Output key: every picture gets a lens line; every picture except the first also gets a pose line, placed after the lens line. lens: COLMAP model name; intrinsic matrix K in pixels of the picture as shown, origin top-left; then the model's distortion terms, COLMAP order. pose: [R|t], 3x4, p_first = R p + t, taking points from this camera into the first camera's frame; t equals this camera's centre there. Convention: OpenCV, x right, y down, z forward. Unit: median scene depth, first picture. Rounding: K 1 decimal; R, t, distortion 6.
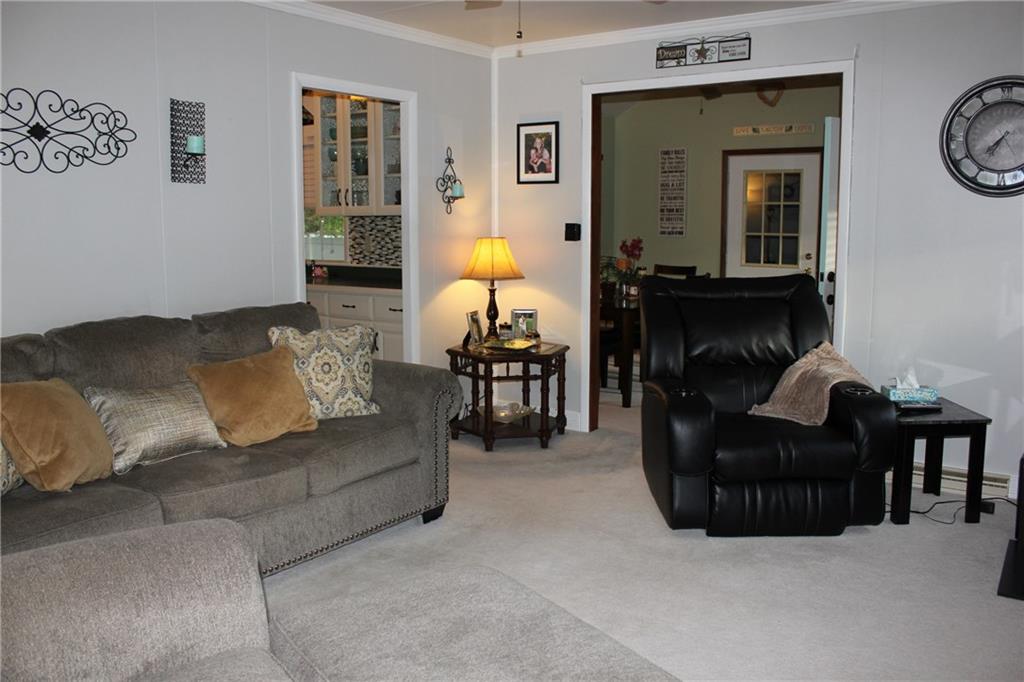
lens RADIAL K [[851.2, 0, 508.7], [0, 851.2, 342.4], [0, 0, 1]] dist [-0.143401, 0.059098]
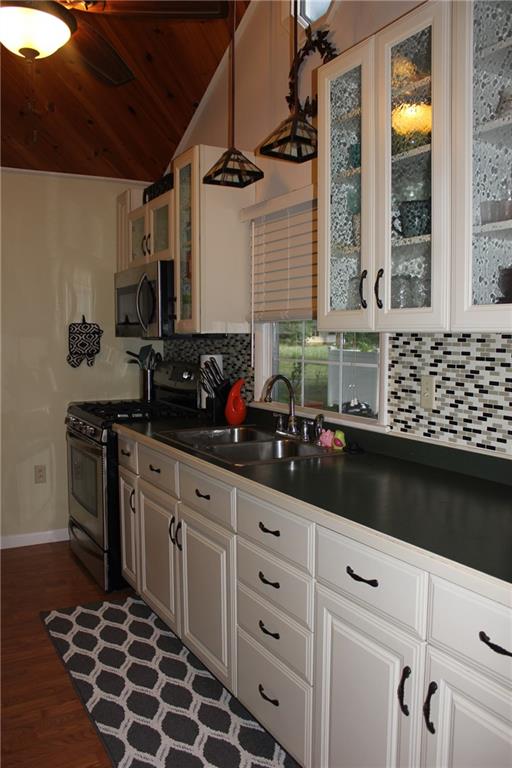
lens RADIAL K [[638.4, 0, 254.7], [0, 638.4, 384.6], [0, 0, 1]] dist [-0.143401, 0.059098]
pose [[0.907113, 0.039569, -0.419024, -0.107265], [-0.068007, 0.996268, -0.053143, -0.096903], [0.415358, 0.076703, 0.906419, 0.650388]]
